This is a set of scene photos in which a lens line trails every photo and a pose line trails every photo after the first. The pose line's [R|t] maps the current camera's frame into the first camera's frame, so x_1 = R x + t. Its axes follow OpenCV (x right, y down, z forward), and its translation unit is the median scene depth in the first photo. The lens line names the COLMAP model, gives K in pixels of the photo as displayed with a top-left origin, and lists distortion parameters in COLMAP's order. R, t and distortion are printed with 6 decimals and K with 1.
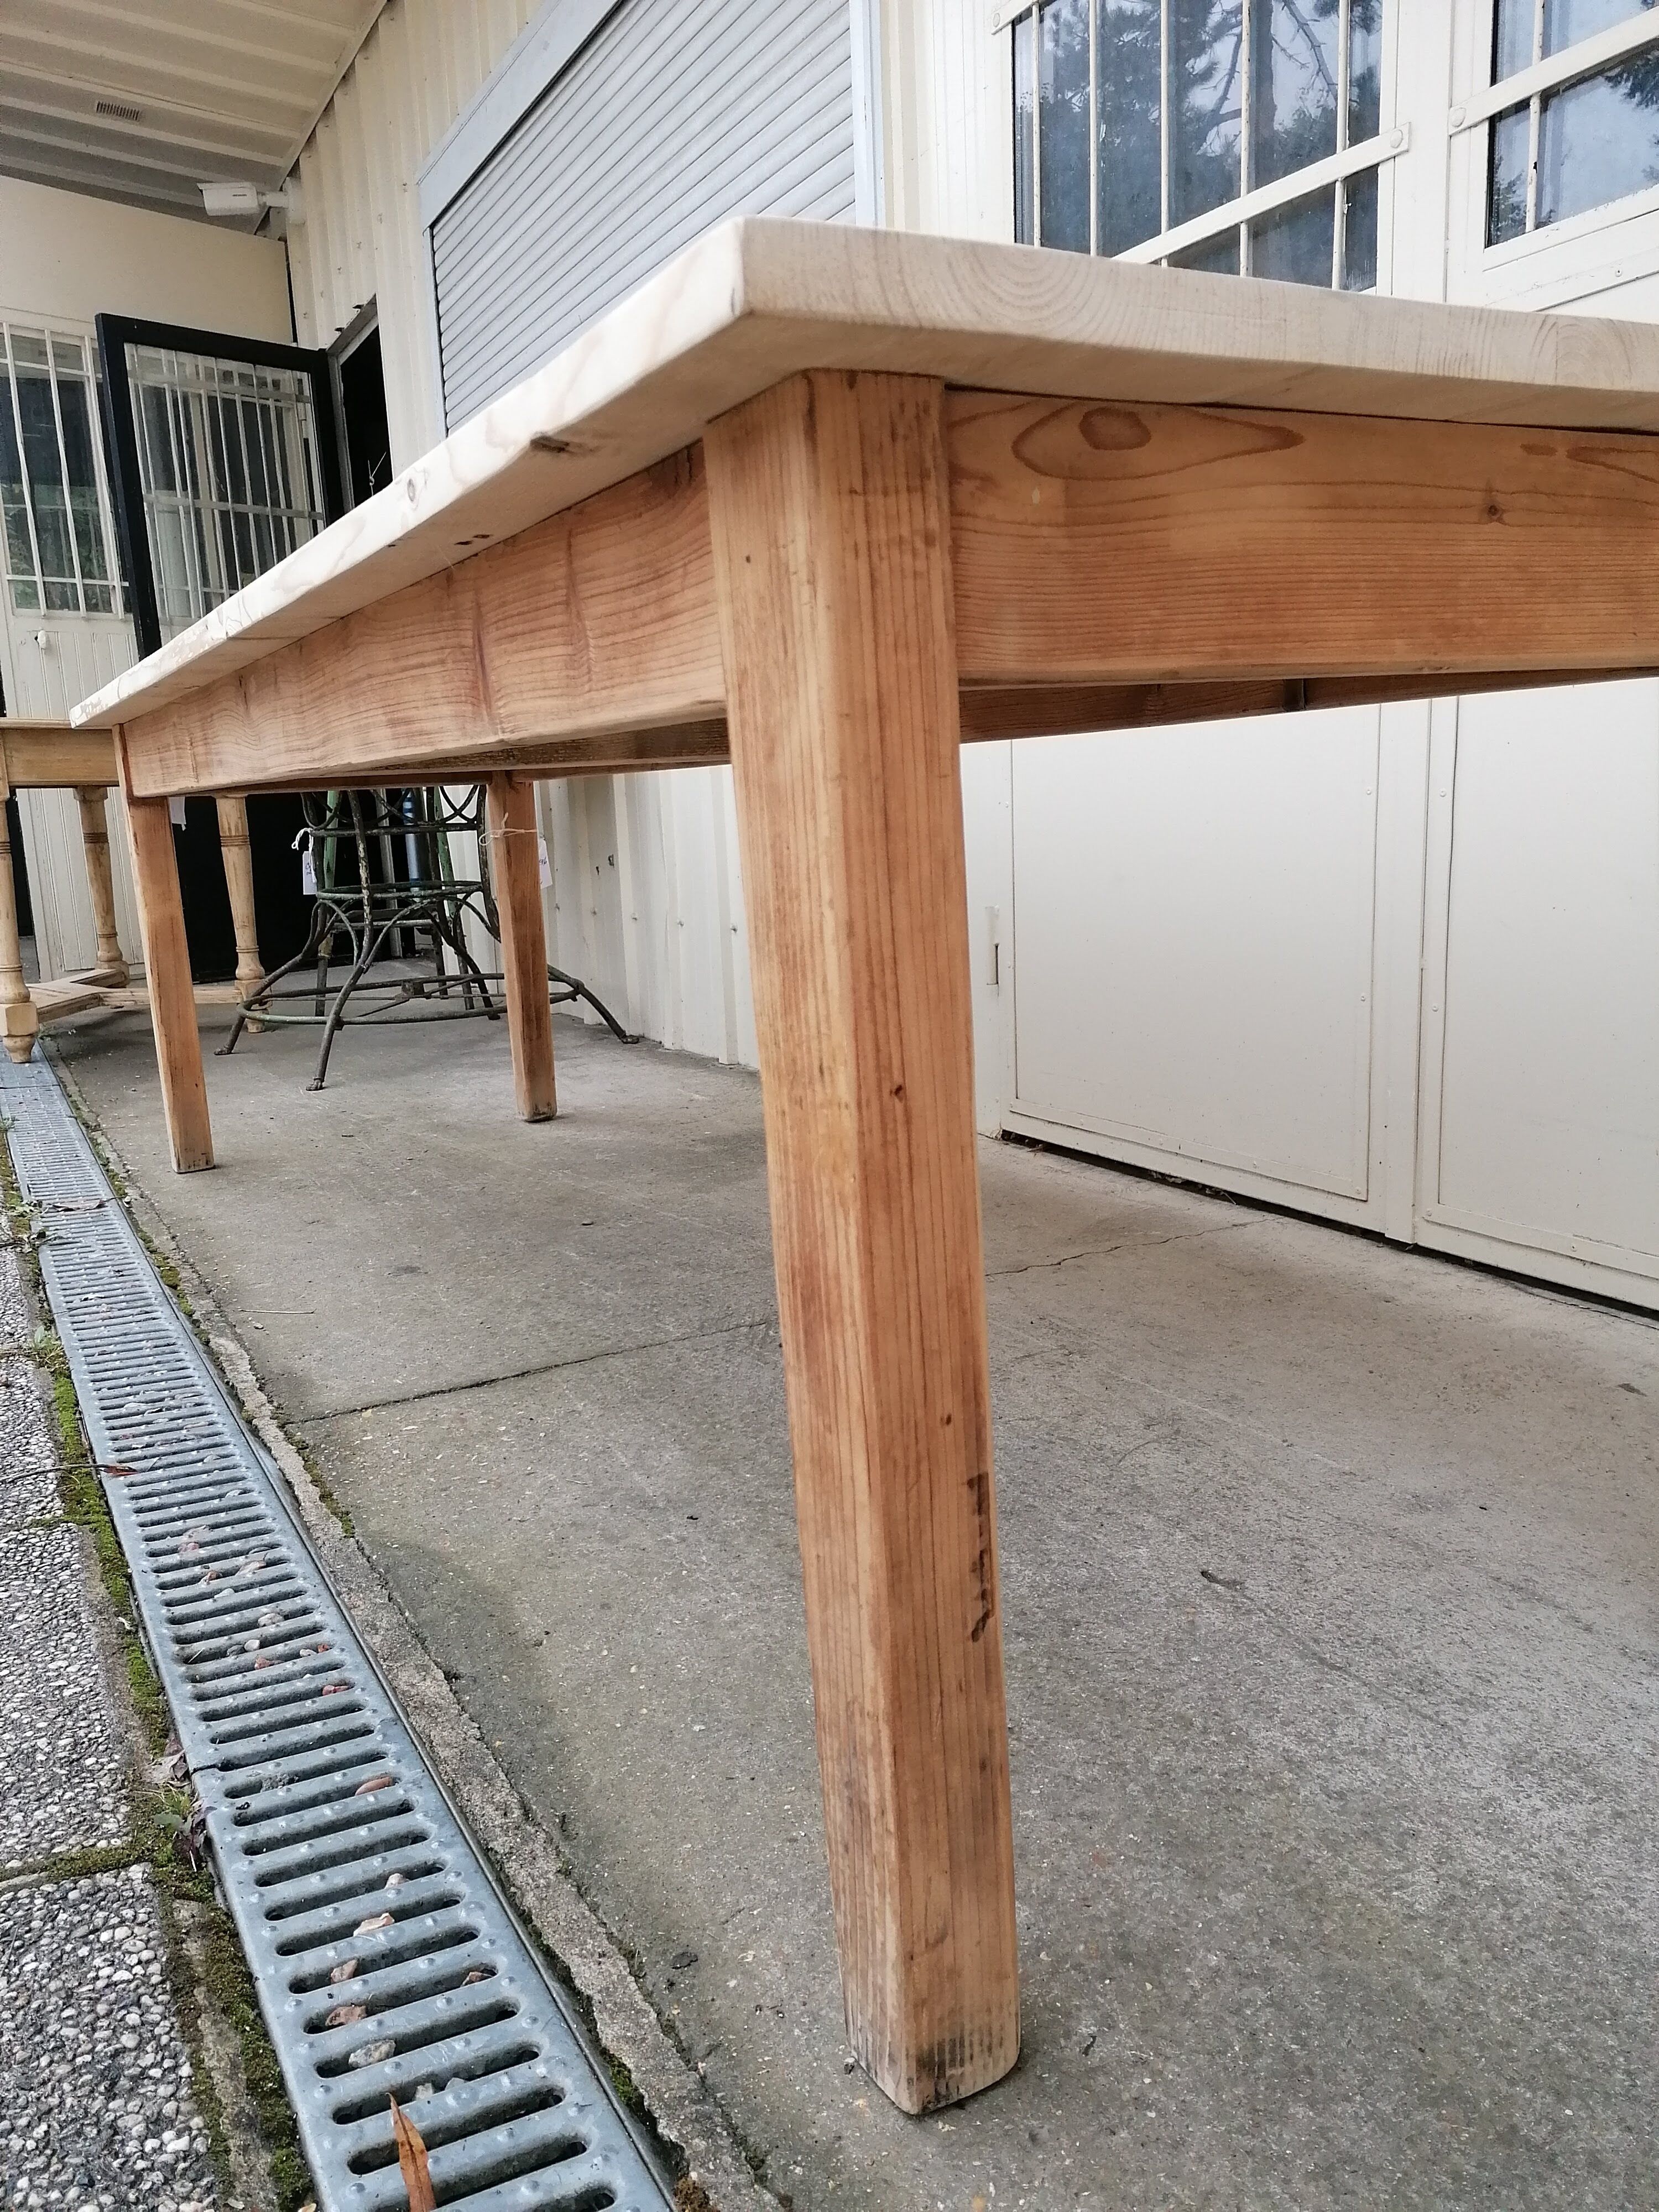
lens RADIAL K [[1651.7, 0, 829.9], [0, 1651.7, 1096.8], [0, 0, 1]] dist [0.108127, -0.115273]
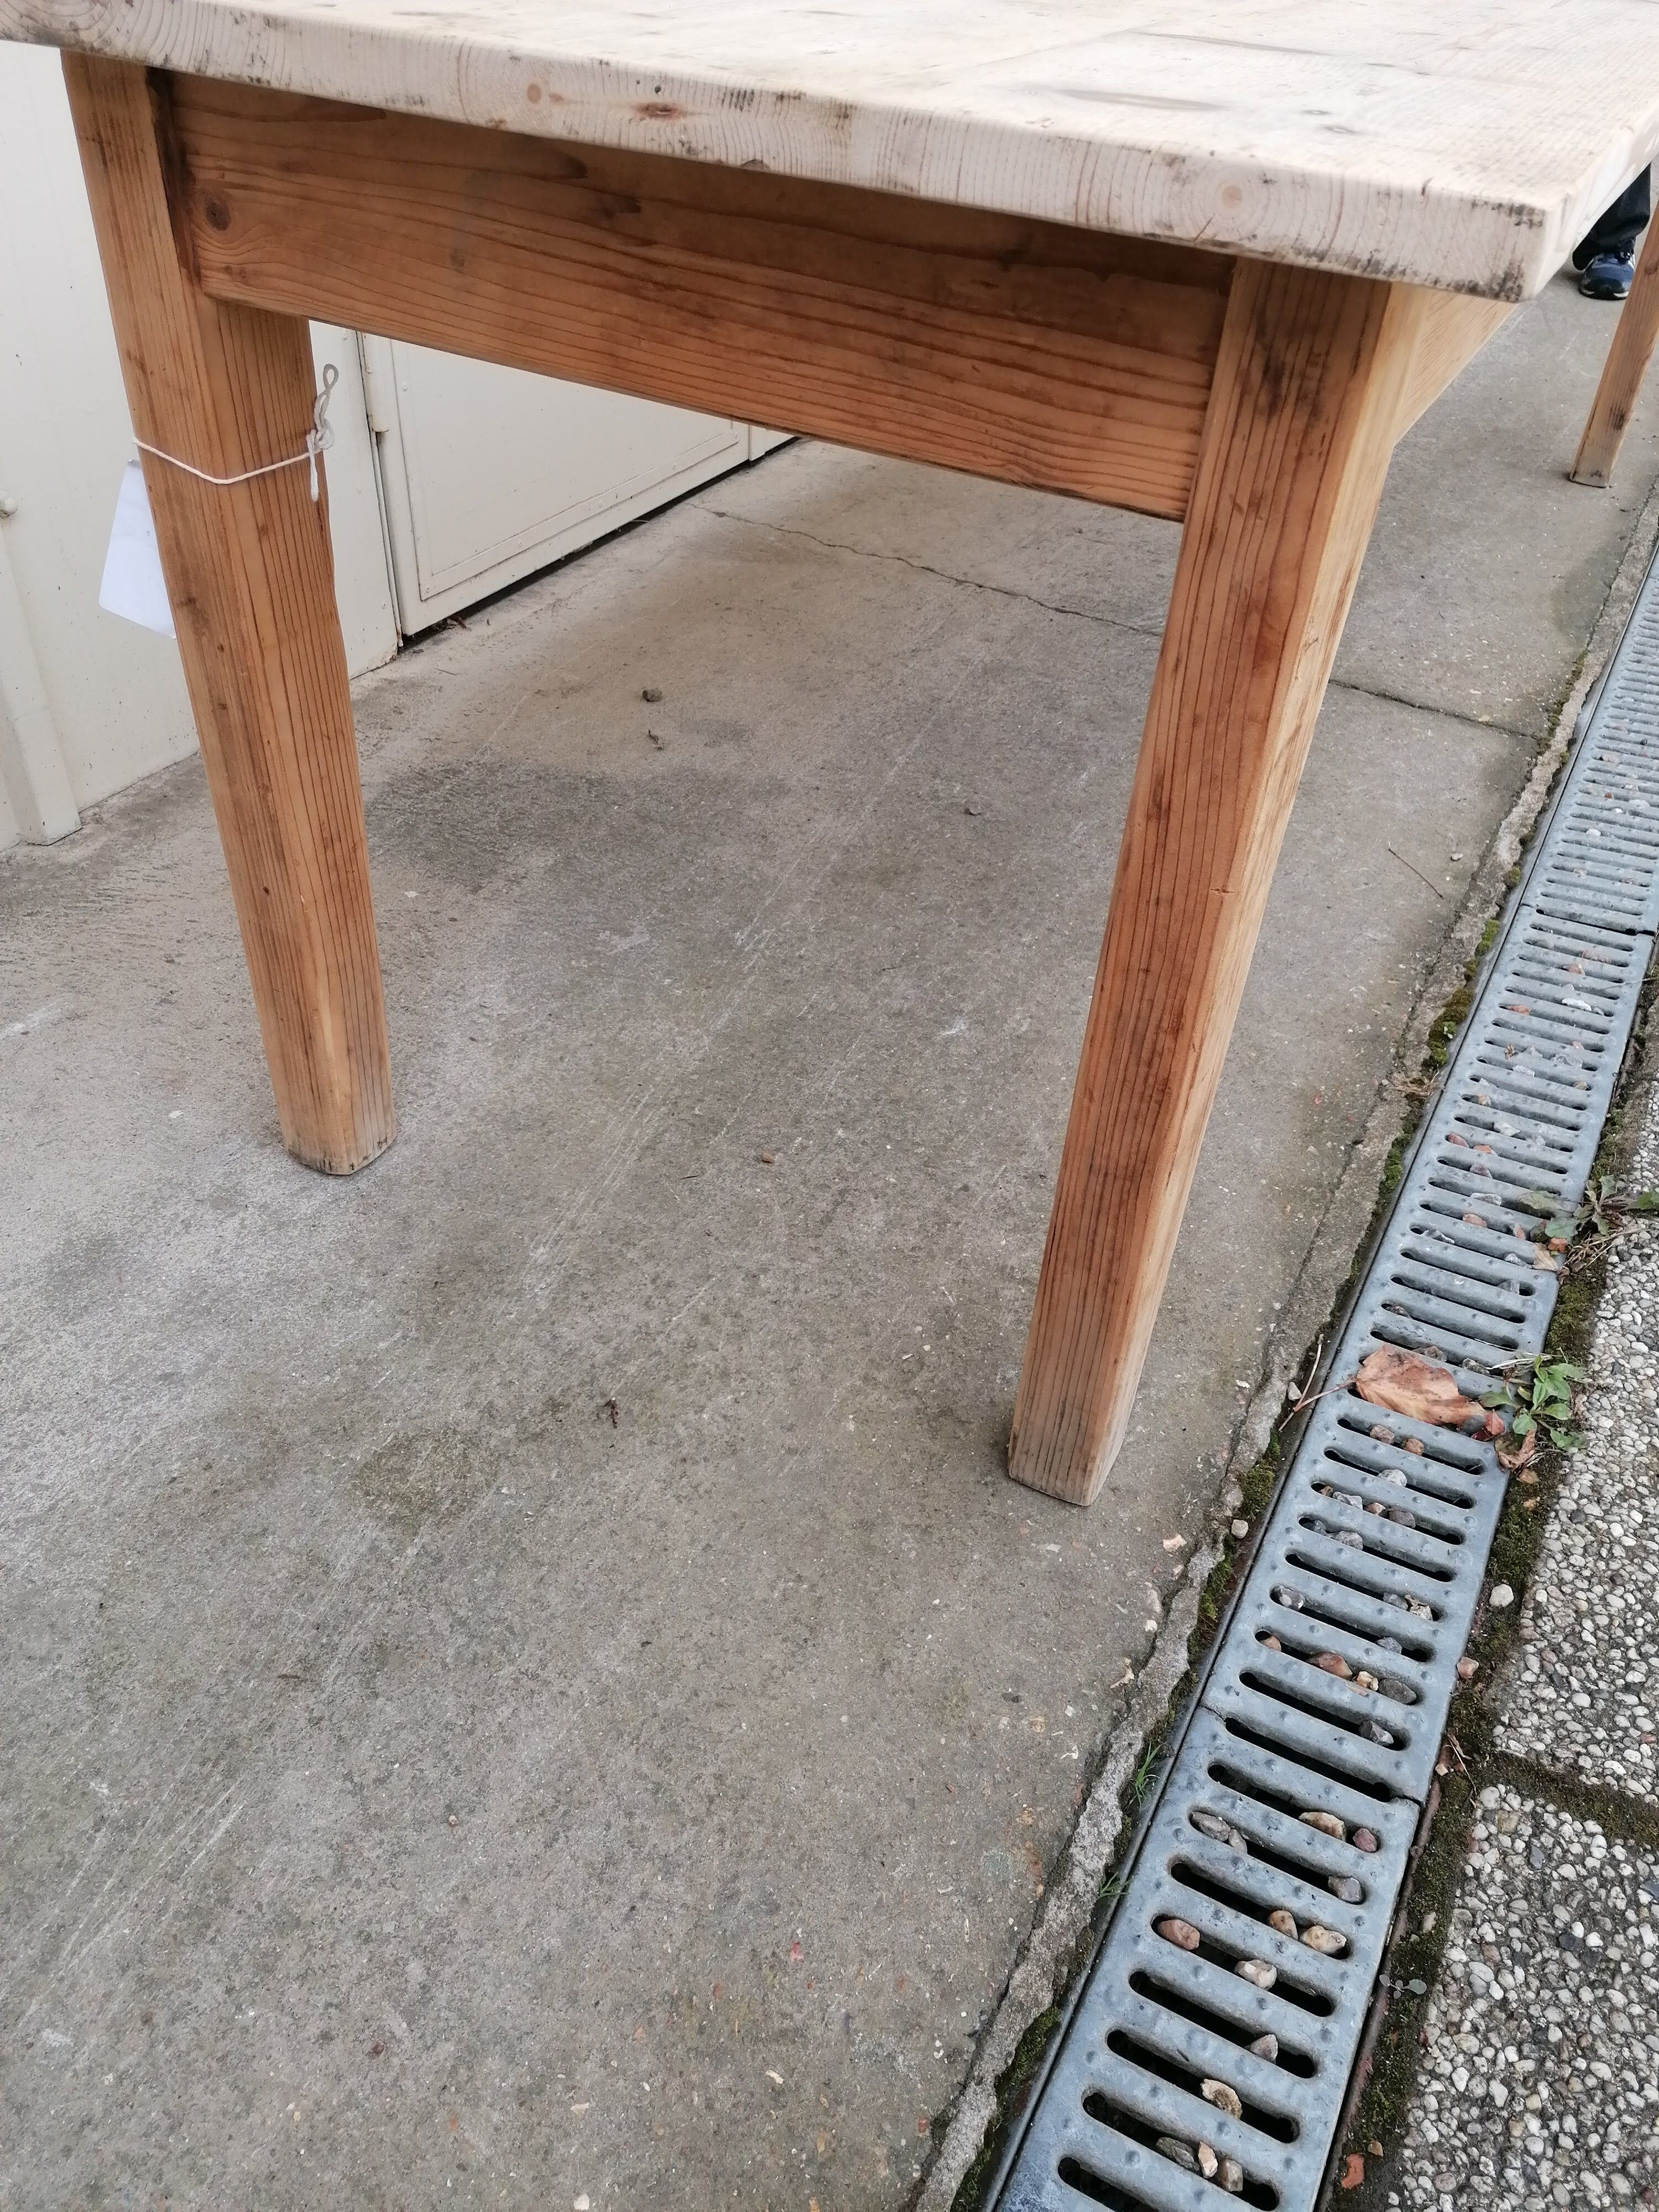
lens RADIAL K [[1679.0, 0, 830.8], [0, 1679.0, 1097.3], [0, 0, 1]] dist [0.112774, -0.149229]
pose [[-0.562467, -0.494986, 0.662284, -0.955955], [0.124050, 0.741415, 0.659482, -0.481609], [-0.817461, 0.453093, -0.355618, 1.924503]]
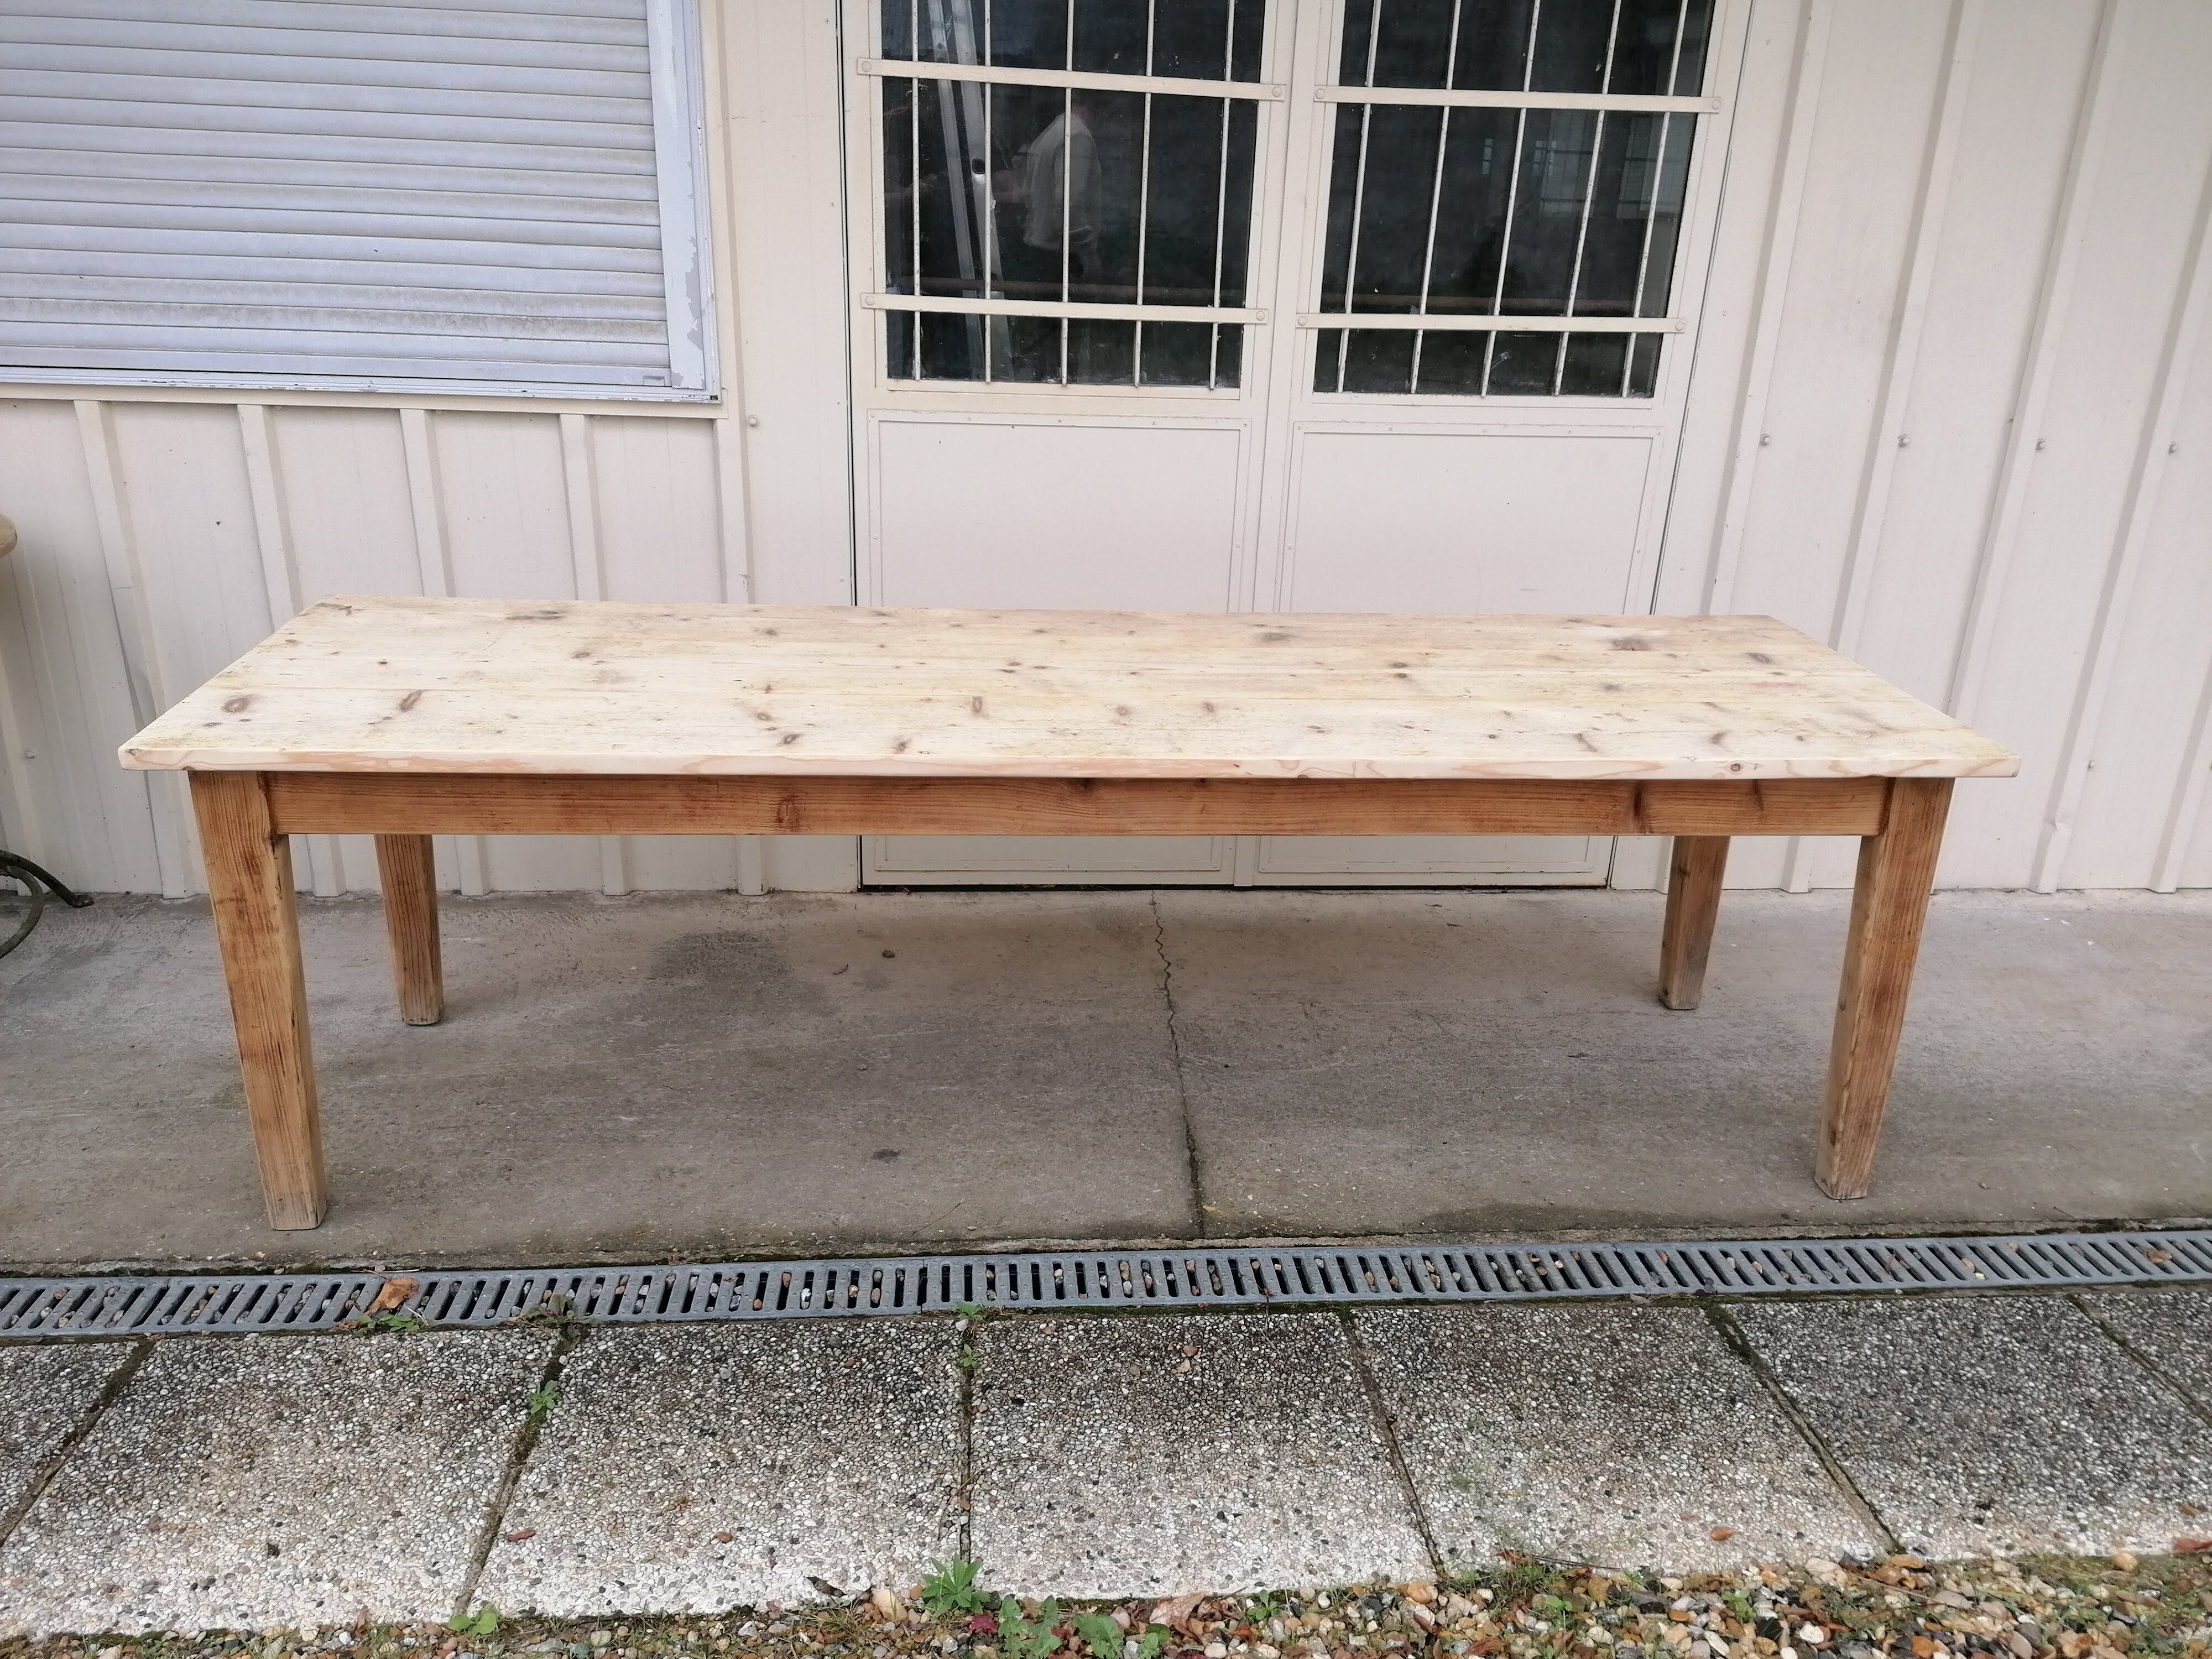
lens RADIAL K [[1657.6, 0, 1100.6], [0, 1657.6, 812.1], [0, 0, 1]] dist [0.108743, -0.141029]
pose [[0.399095, -0.275664, 0.874490, -1.552125], [0.112207, 0.961251, 0.251805, -0.562044], [-0.910018, -0.002370, 0.414562, 0.434161]]
